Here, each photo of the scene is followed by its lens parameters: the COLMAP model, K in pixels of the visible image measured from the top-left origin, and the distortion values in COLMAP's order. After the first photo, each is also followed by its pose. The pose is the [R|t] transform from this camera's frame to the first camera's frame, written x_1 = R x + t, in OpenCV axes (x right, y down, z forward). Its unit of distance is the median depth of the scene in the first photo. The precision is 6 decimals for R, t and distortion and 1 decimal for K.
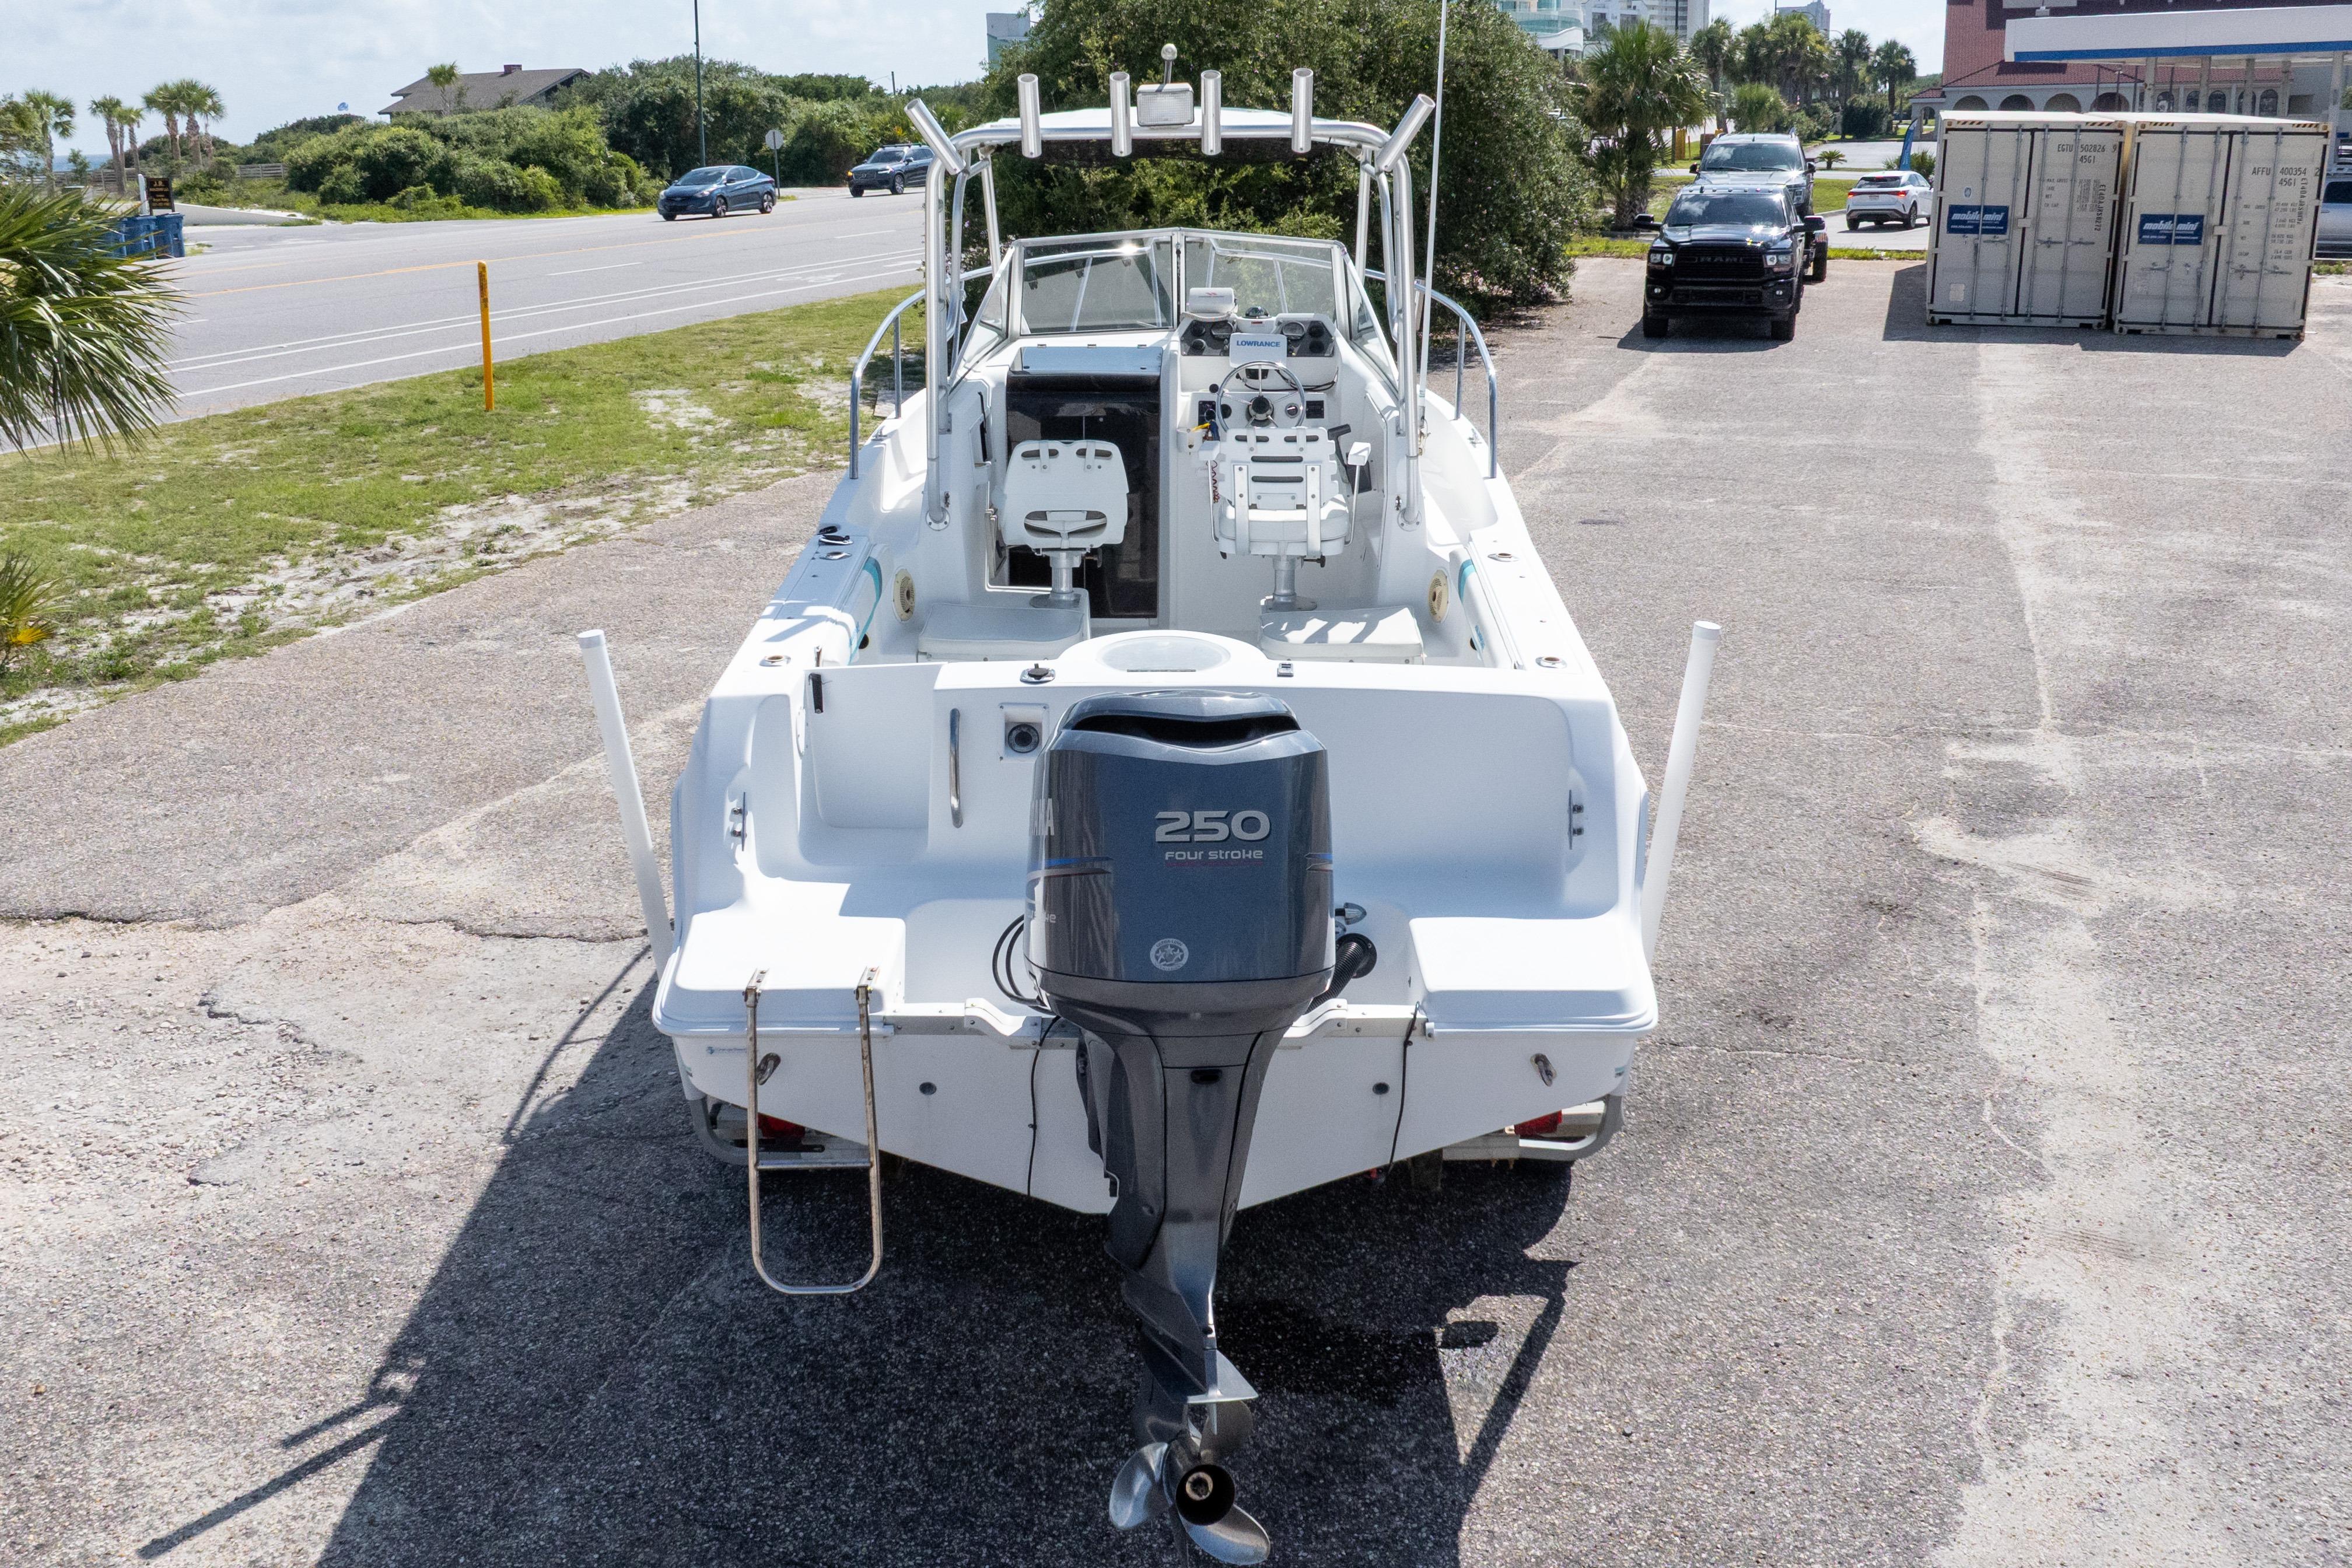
lens RADIAL K [[2169.5, 0, 1164.3], [0, 2169.5, 679.5], [0, 0, 1]] dist [-0.022343, 0.000000]
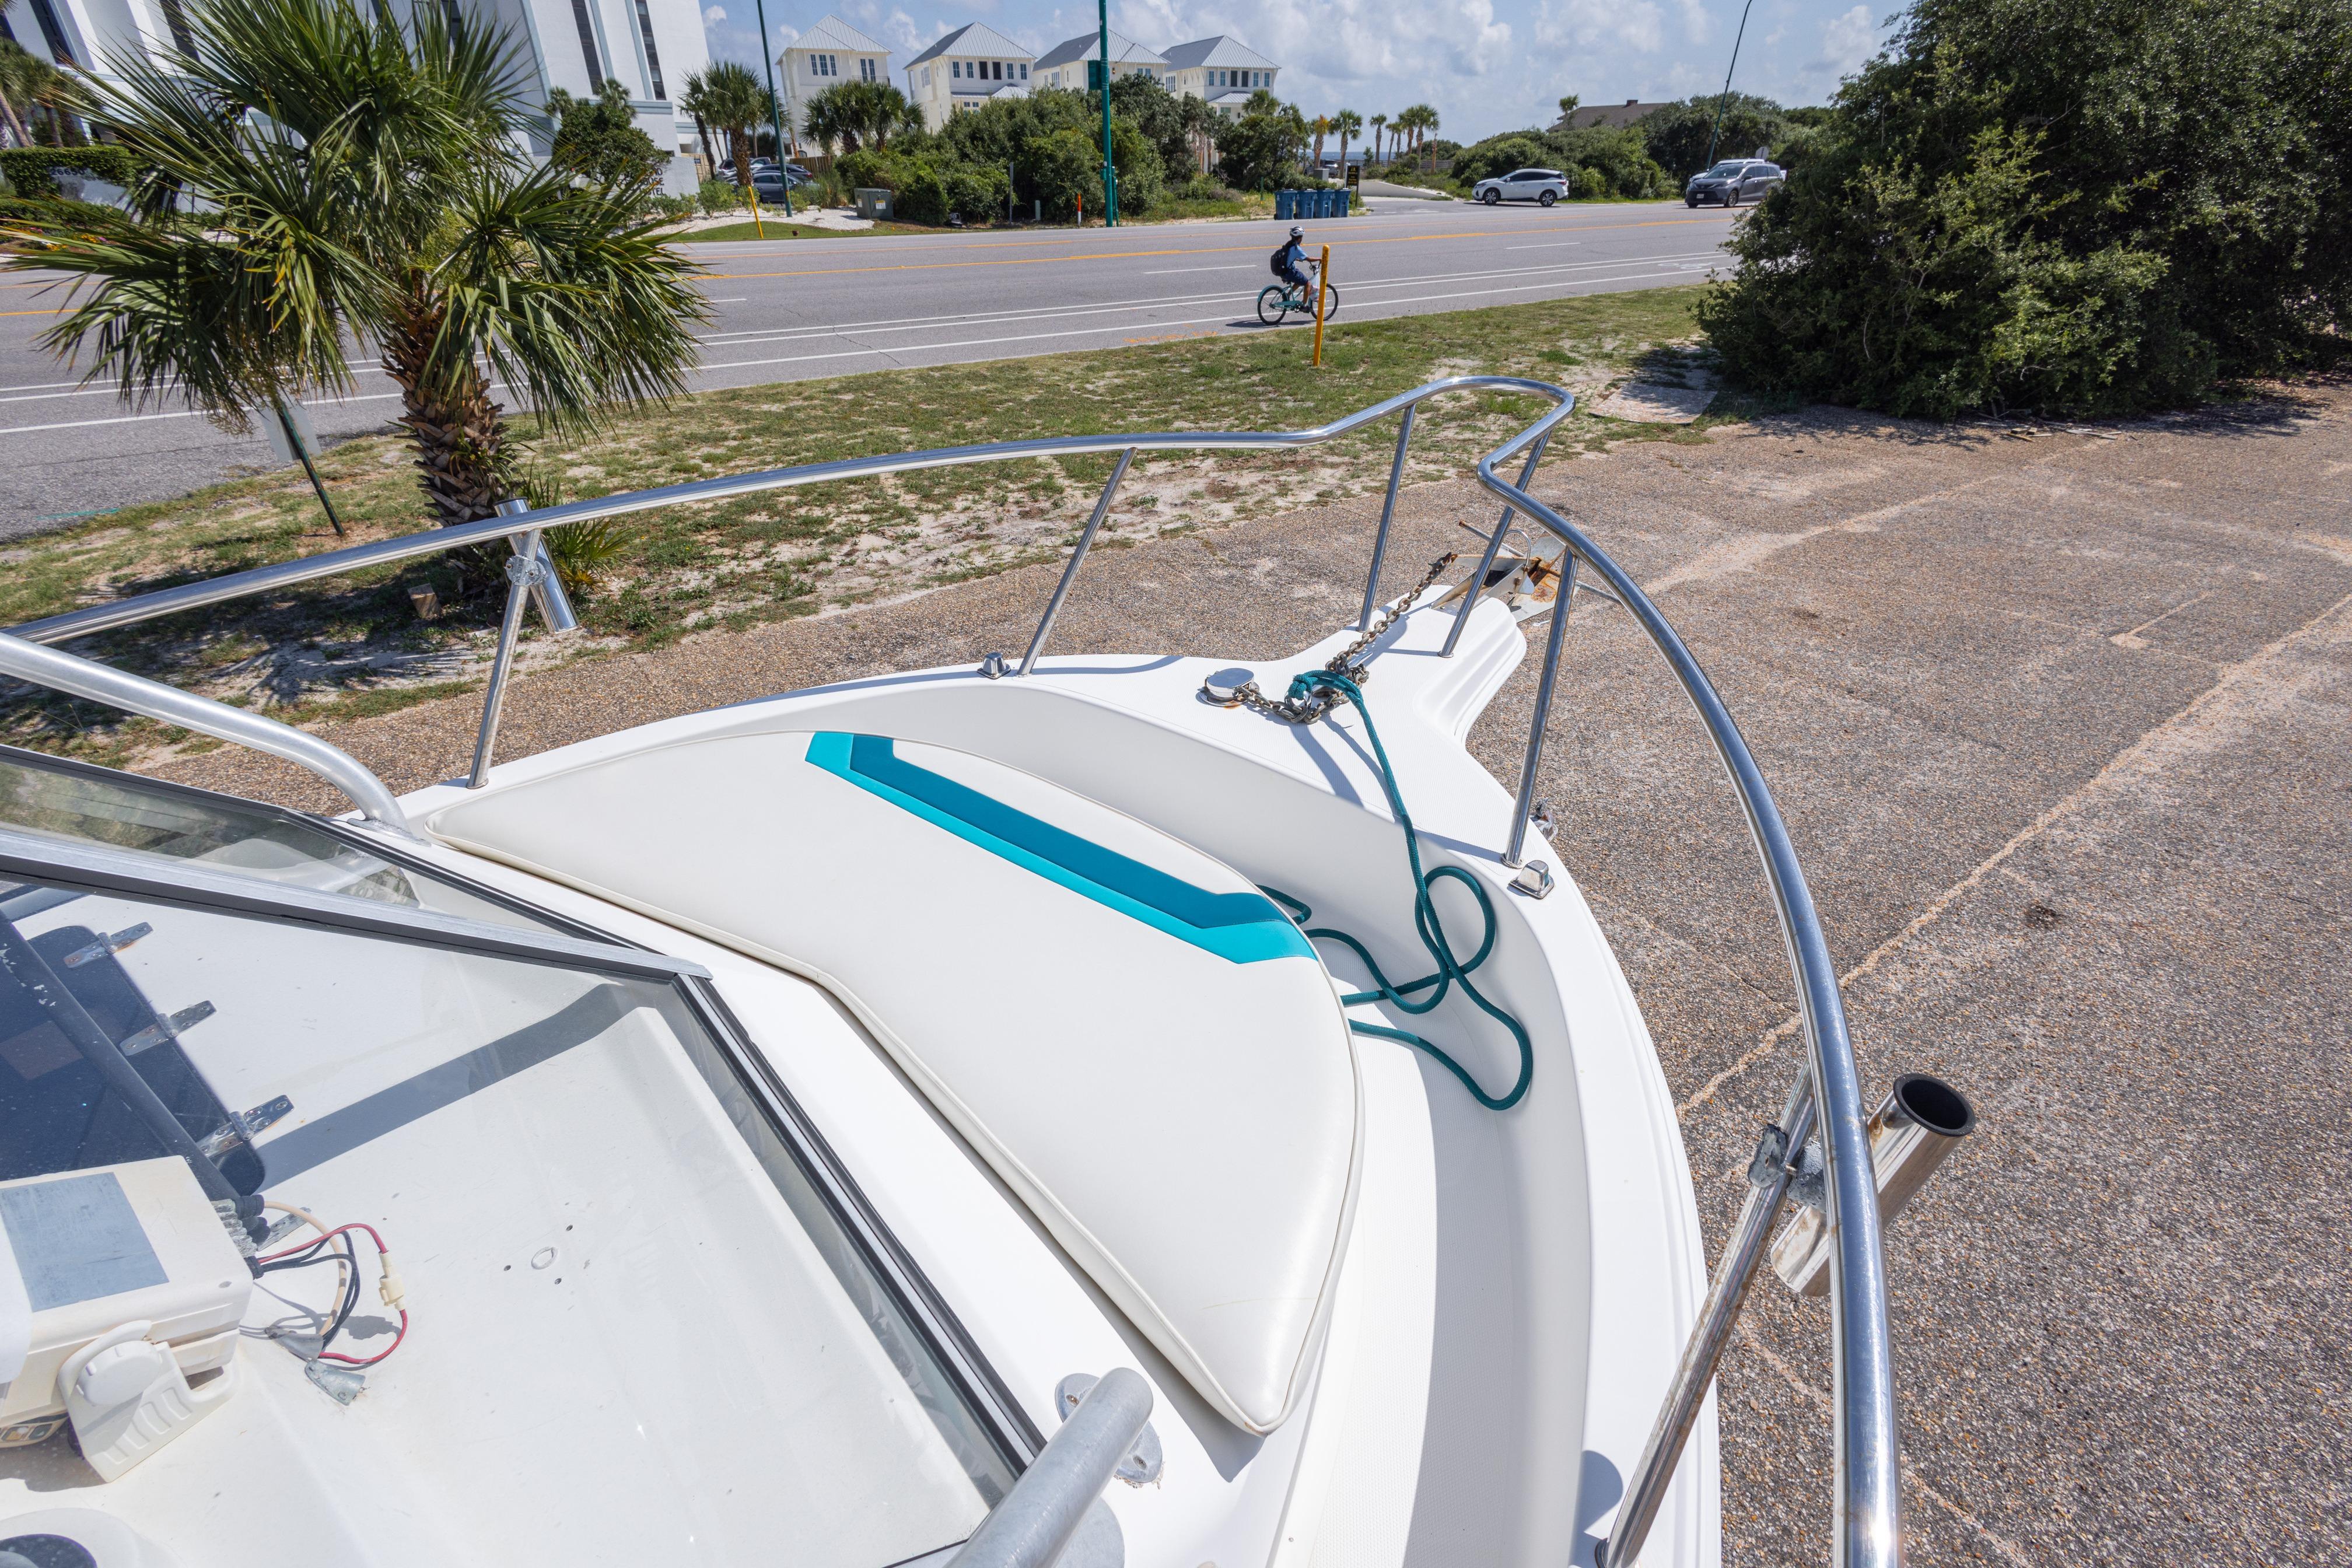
lens RADIAL K [[1080.5, 0, 1181.0], [0, 1080.5, 772.8], [0, 0, 1]] dist [0.016799, -0.007319]
pose [[0.809290, 0.315952, -0.495200, 0.048179], [-0.168839, 0.932568, 0.319078, -0.102278], [0.562621, -0.174618, 0.808063, 0.410577]]
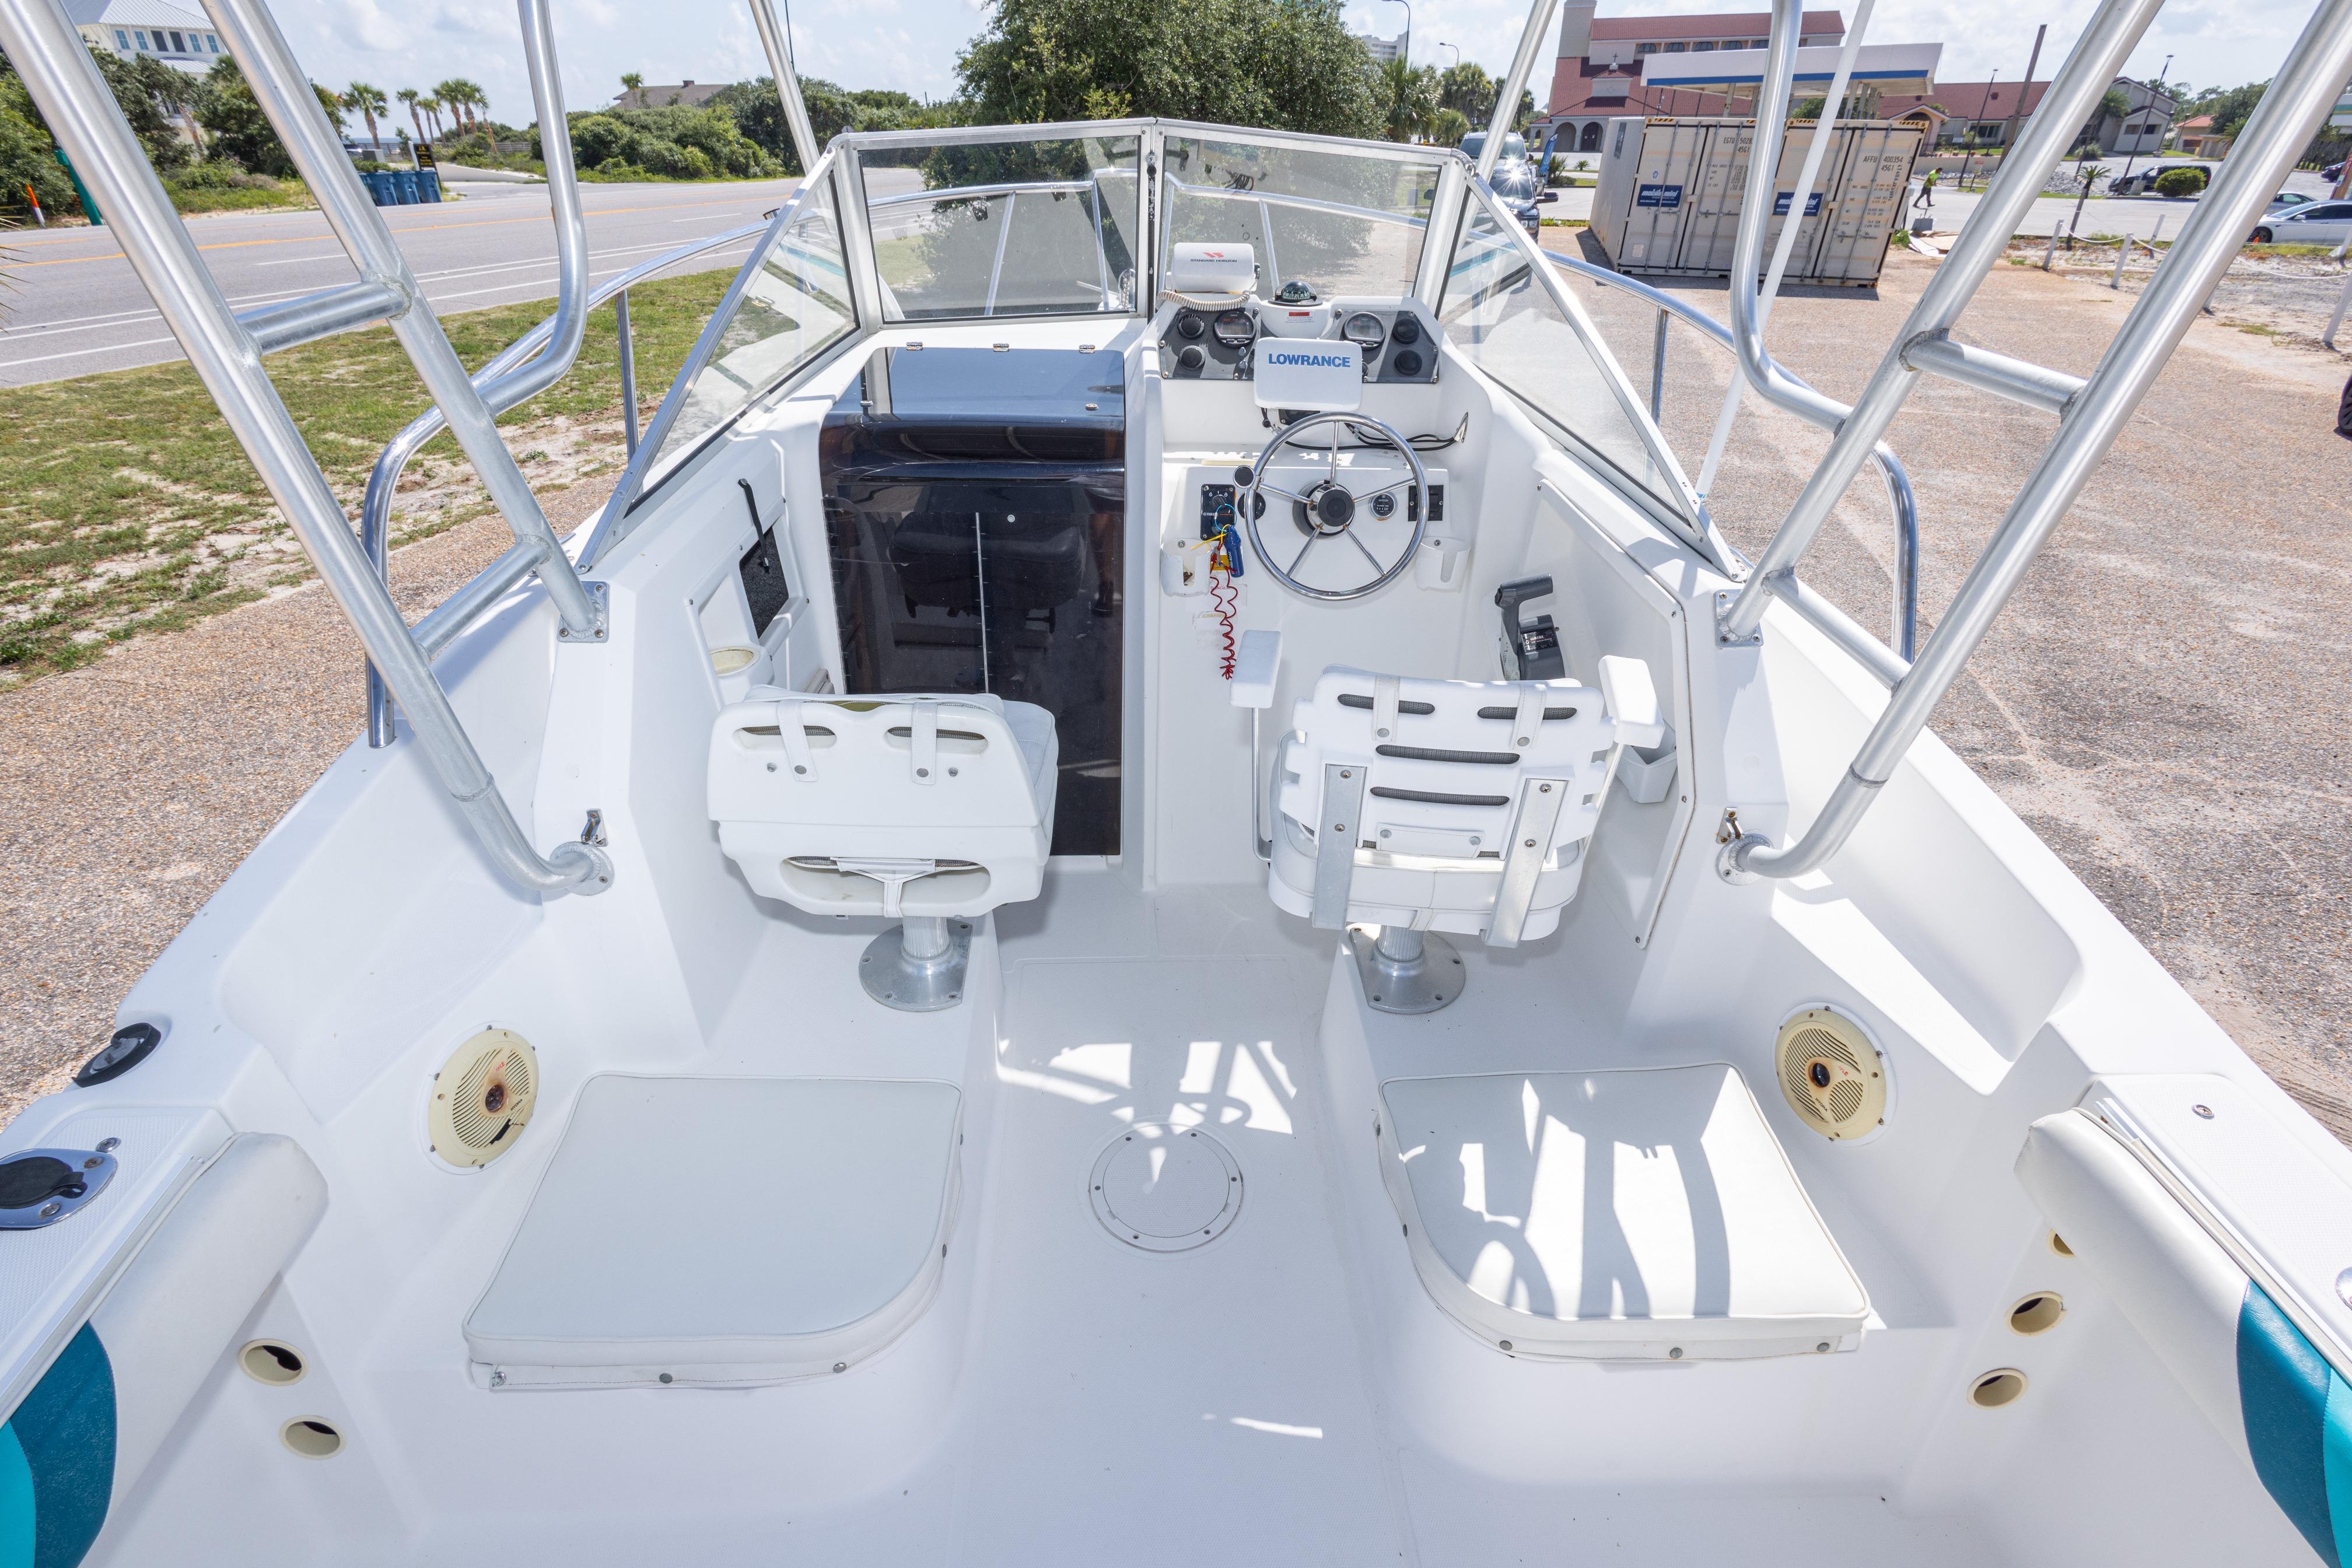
lens RADIAL K [[1153.3, 0, 1169.8], [0, 1153.3, 765.1], [0, 0, 1]] dist [0.010078, -0.003744]
pose [[0.998056, -0.010959, 0.061359, -0.003677], [-0.004477, 0.969274, 0.245944, -0.051788], [-0.062169, -0.245740, 0.967340, 0.282527]]
